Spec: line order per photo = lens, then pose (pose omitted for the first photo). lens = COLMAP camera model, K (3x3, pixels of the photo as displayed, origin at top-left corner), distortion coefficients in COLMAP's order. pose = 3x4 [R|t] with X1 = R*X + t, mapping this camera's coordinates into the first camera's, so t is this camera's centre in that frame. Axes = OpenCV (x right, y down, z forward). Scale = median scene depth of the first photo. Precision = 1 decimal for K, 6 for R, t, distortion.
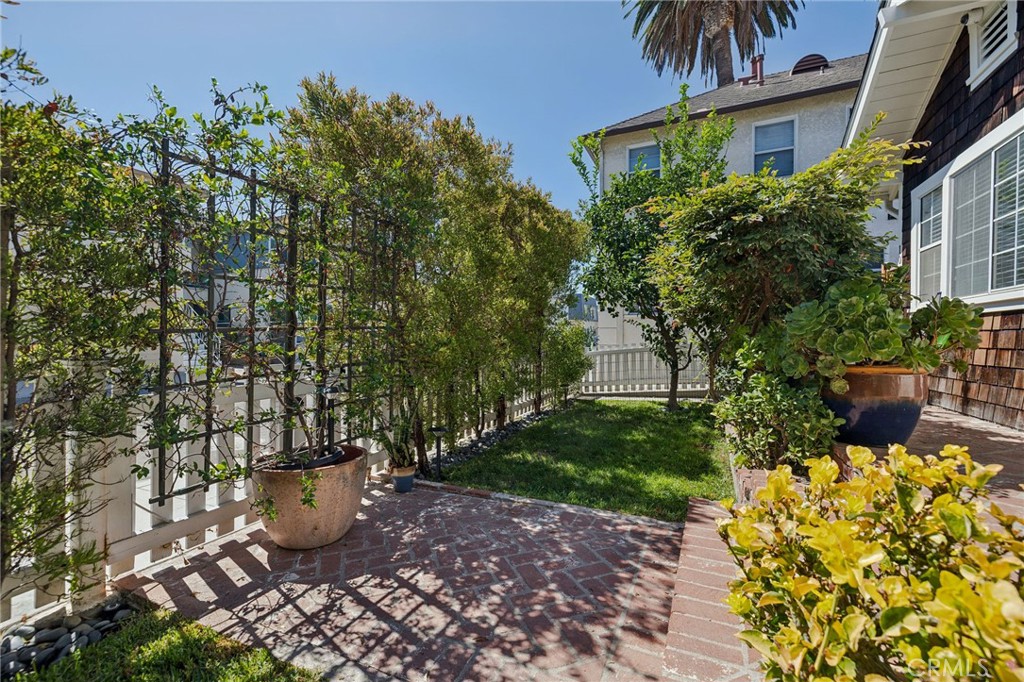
lens RADIAL K [[439.1, 0, 485.9], [0, 439.1, 334.6], [0, 0, 1]] dist [0.002322, -0.000158]
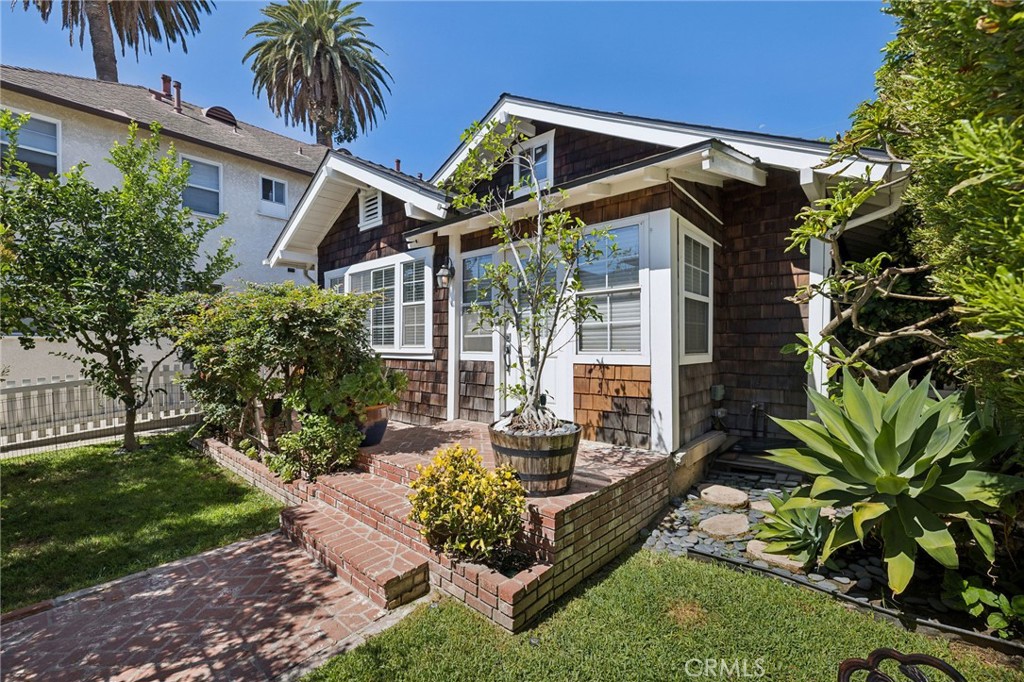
lens RADIAL K [[439.1, 0, 505.9], [0, 439.1, 338.5], [0, 0, 1]] dist [0.002322, -0.000158]
pose [[0.282001, -0.000225, 0.959414, -0.605266], [0.000611, 1.000000, 0.000055, -0.160264], [-0.959414, 0.000571, 0.282001, -0.097806]]
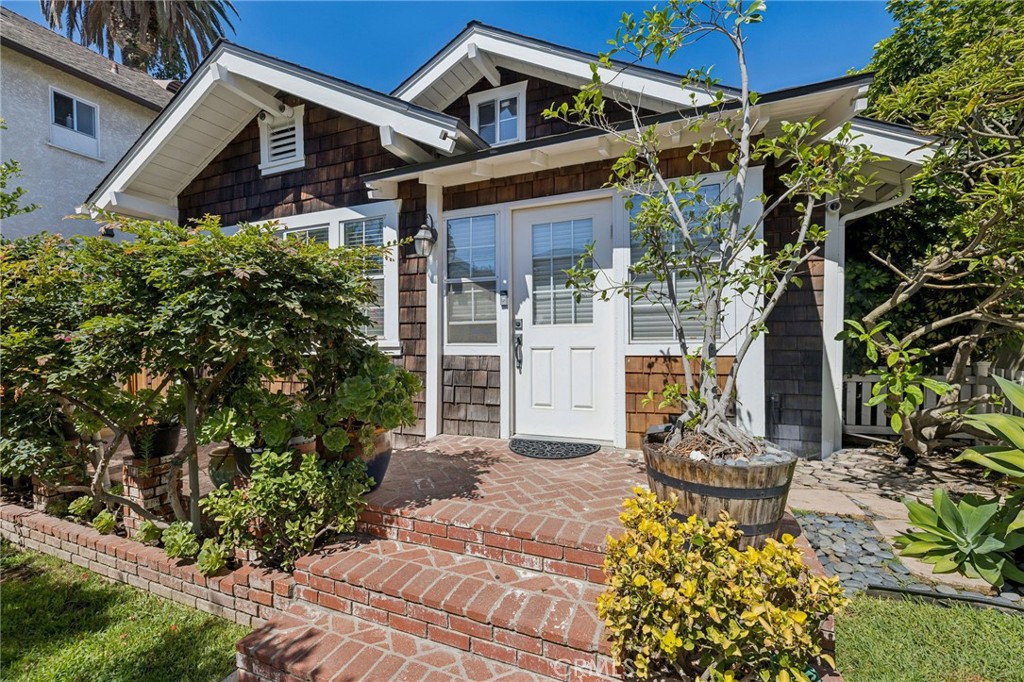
lens RADIAL K [[439.1, 0, 515.2], [0, 439.1, 341.4], [0, 0, 1]] dist [0.002322, -0.000158]
pose [[-0.056897, -0.011718, 0.998311, -0.265977], [0.001869, 0.999928, 0.011844, -0.127693], [-0.998378, 0.002540, -0.056871, 0.479478]]
